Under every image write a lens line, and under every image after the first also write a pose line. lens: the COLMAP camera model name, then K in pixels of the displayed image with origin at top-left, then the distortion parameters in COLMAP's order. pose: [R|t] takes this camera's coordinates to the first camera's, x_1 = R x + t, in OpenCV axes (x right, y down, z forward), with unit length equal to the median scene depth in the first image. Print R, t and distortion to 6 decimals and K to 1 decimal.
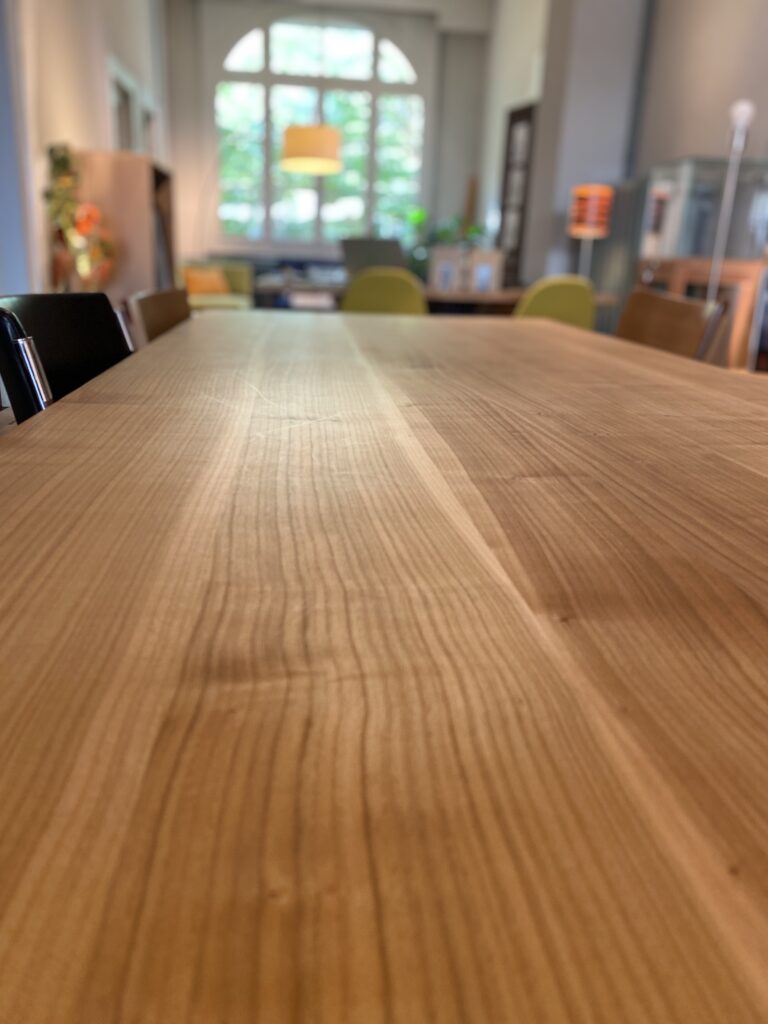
lens RADIAL K [[792.0, 0, 361.7], [0, 792.0, 510.4], [0, 0, 1]] dist [0.038507, -0.015959]
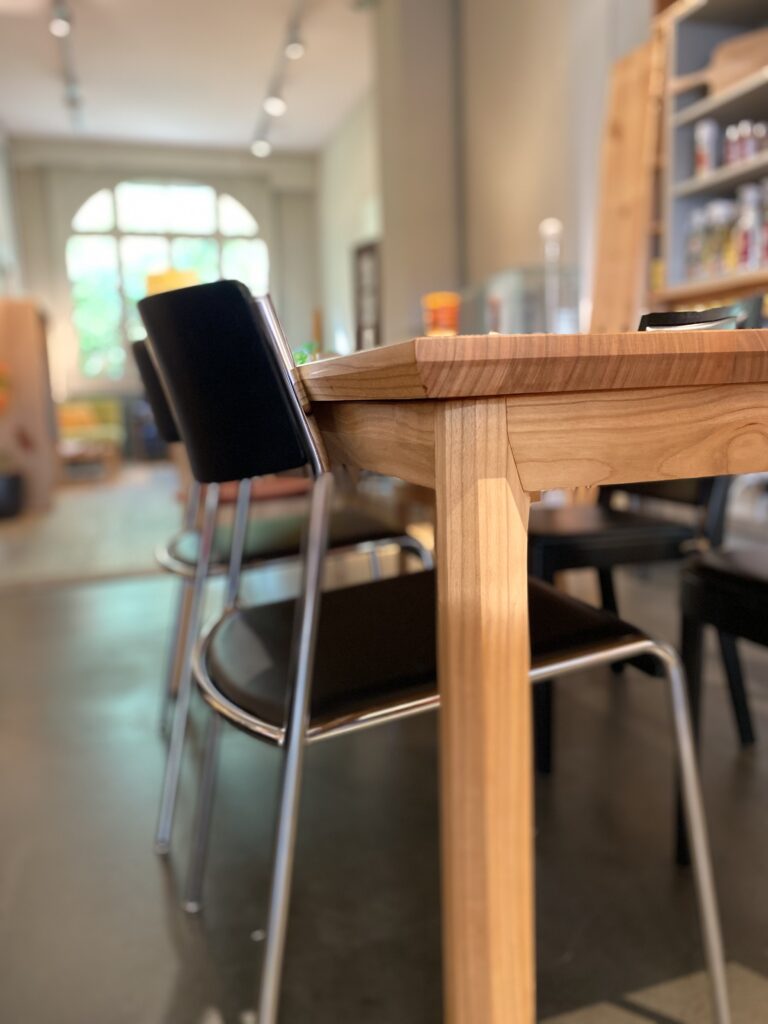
lens RADIAL K [[792.0, 0, 382.8], [0, 792.0, 514.8], [0, 0, 1]] dist [0.038507, -0.015959]
pose [[0.969774, -0.106246, 0.219661, -0.094882], [0.140367, 0.979269, -0.146045, 0.084901], [-0.199591, 0.172464, 0.964583, -0.103725]]
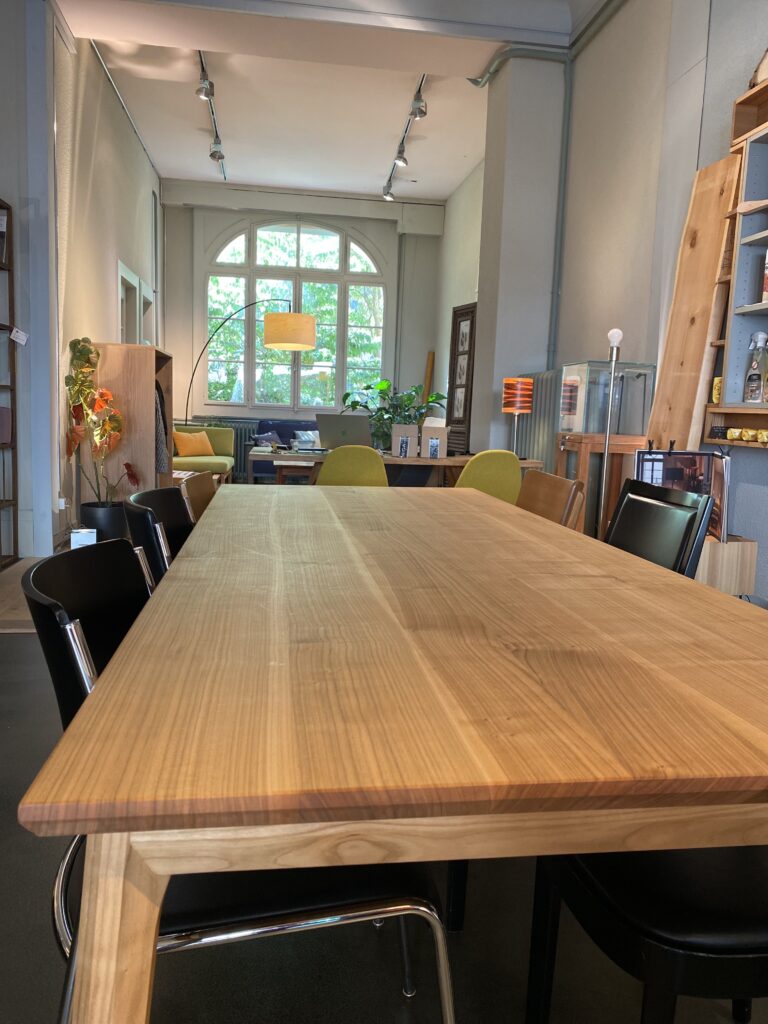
lens RADIAL K [[792.0, 0, 383.7], [0, 792.0, 510.2], [0, 0, 1]] dist [0.038507, -0.015959]
pose [[0.997967, -0.010435, 0.062874, -0.003035], [0.021438, 0.983986, -0.176953, 0.018723], [-0.060021, 0.177941, 0.982209, -0.169082]]
